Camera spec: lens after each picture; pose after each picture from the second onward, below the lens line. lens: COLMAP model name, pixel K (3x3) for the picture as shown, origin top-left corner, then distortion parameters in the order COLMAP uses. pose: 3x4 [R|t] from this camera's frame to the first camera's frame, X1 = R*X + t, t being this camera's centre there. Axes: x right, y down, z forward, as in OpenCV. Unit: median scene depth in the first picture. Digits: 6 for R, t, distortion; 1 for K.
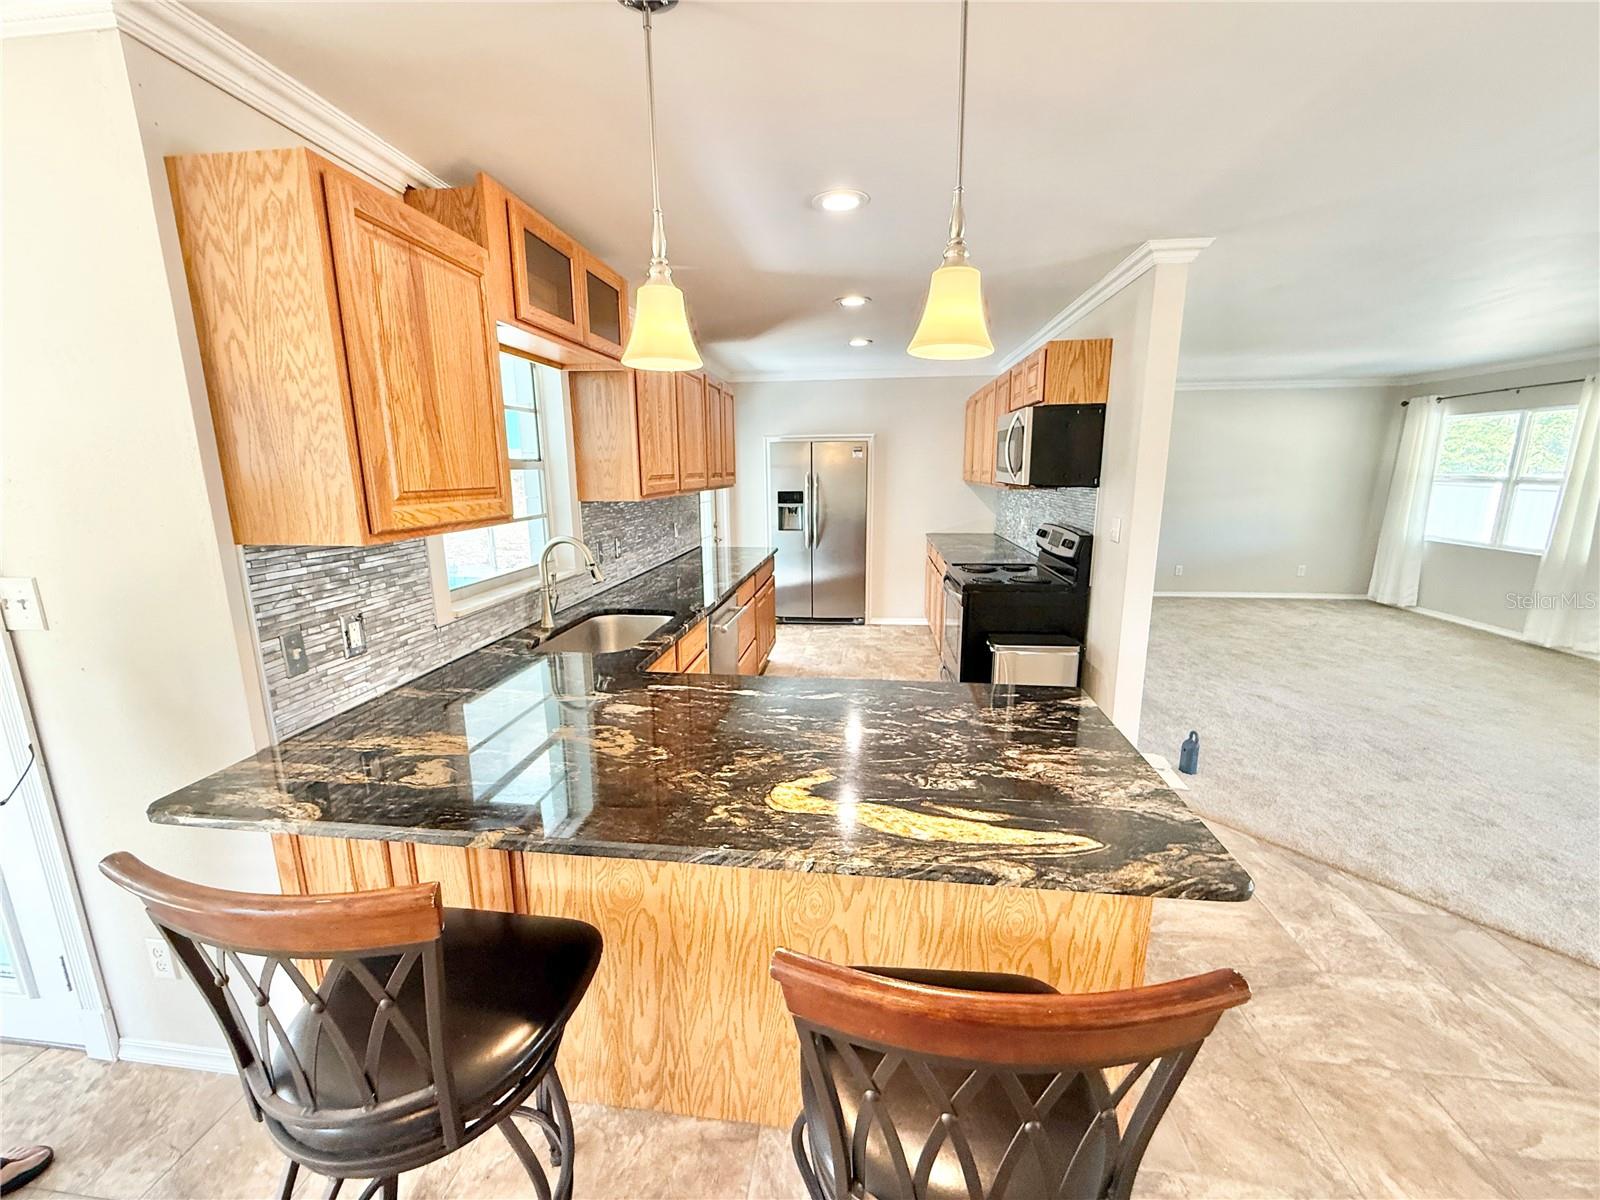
lens RADIAL K [[637.5, 0, 799.4], [0, 637.5, 597.5], [0, 0, 1]] dist [0.000352, 0.000138]
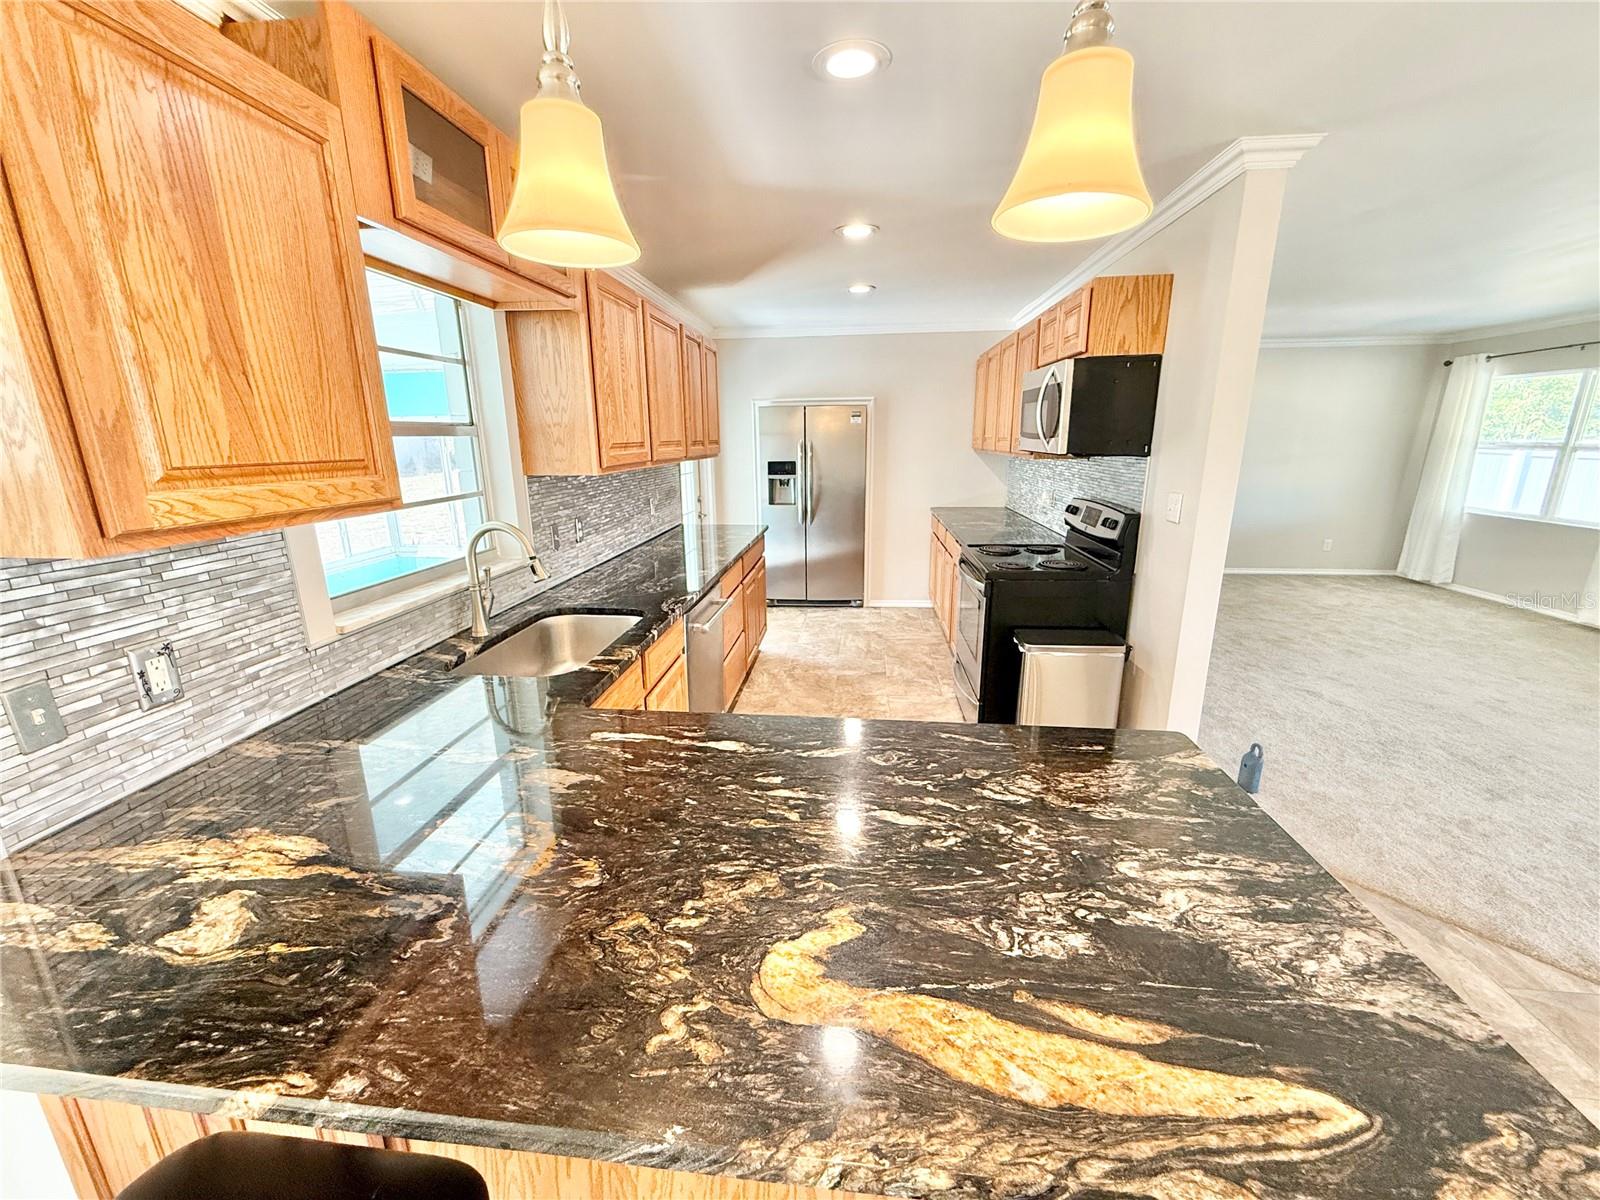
lens RADIAL K [[637.5, 0, 800.1], [0, 637.5, 598.3], [0, 0, 1]] dist [0.000352, 0.000138]
pose [[0.999866, -0.006340, 0.015078, -0.006801], [0.005611, 0.998836, 0.047914, -0.036254], [-0.015364, -0.047823, 0.998738, 0.200865]]
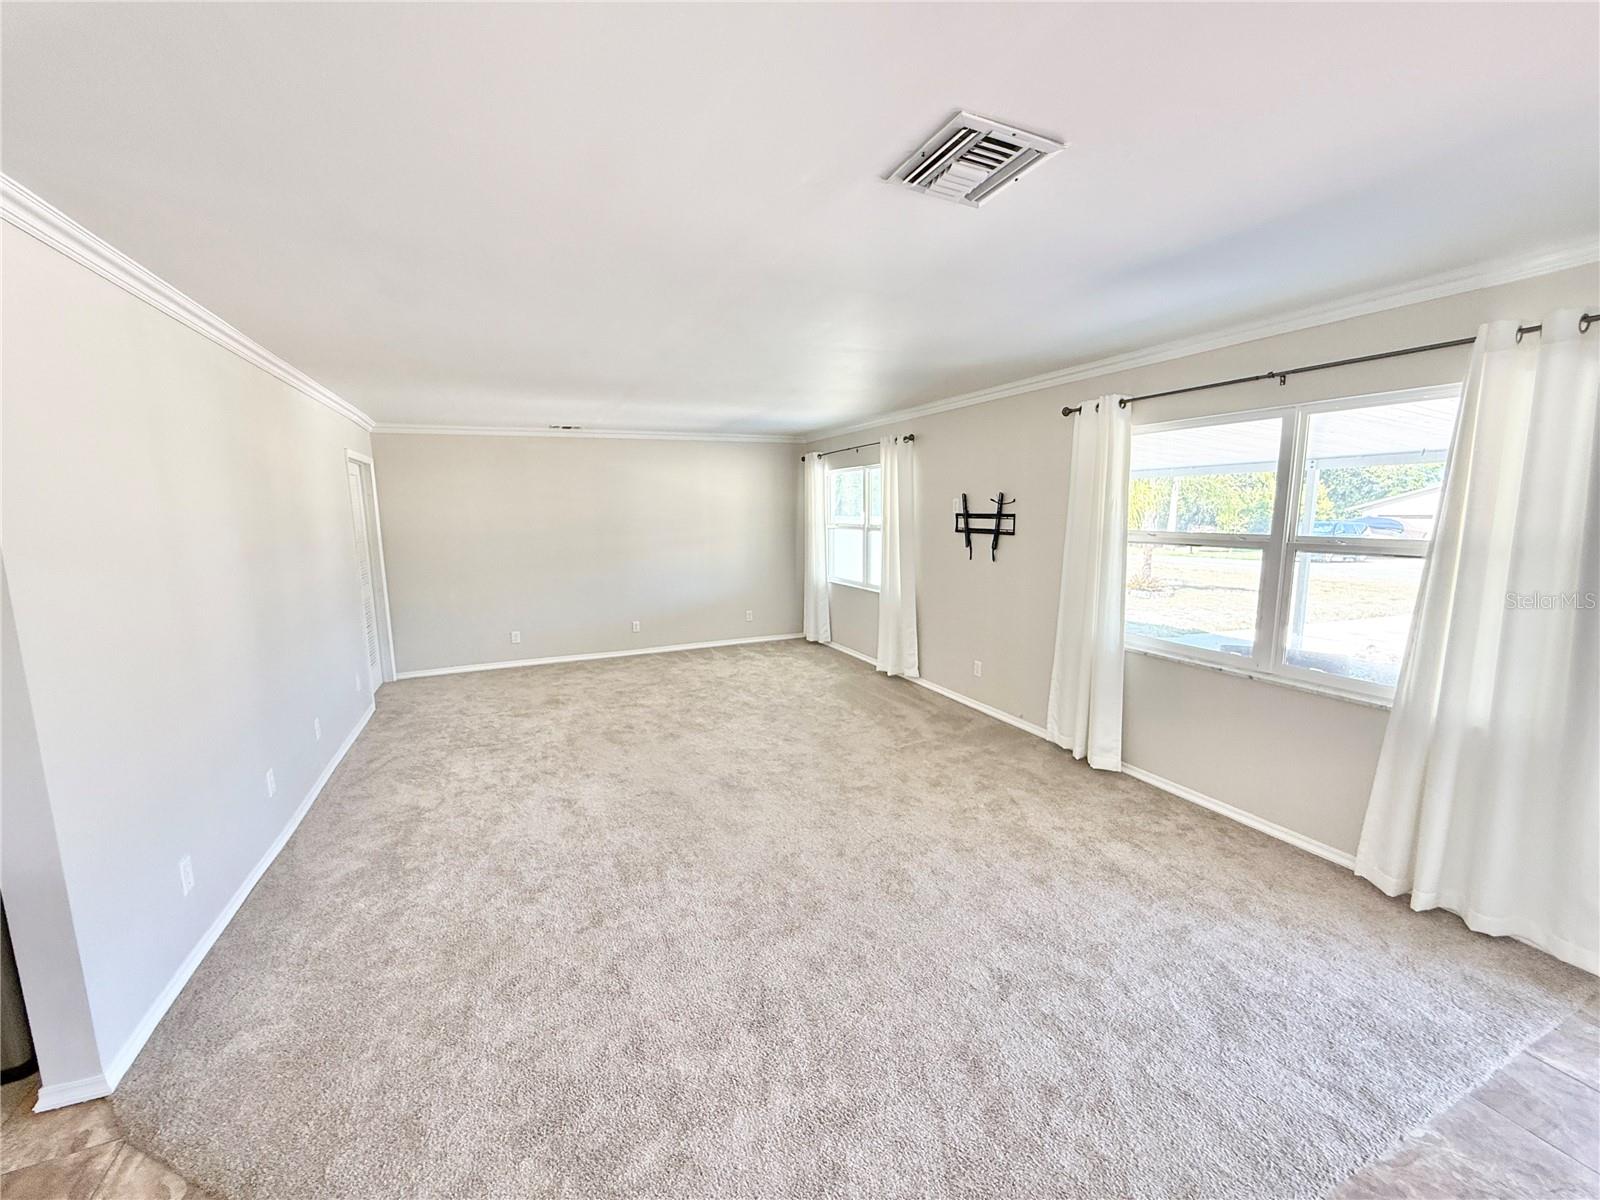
lens RADIAL K [[637.5, 0, 800.9], [0, 637.5, 600.7], [0, 0, 1]] dist [0.000352, 0.000138]
pose [[0.857796, -0.079030, 0.507878, 0.955285], [0.111413, 0.993205, -0.033623, -0.063821], [-0.501770, 0.085426, 0.860772, 0.201098]]
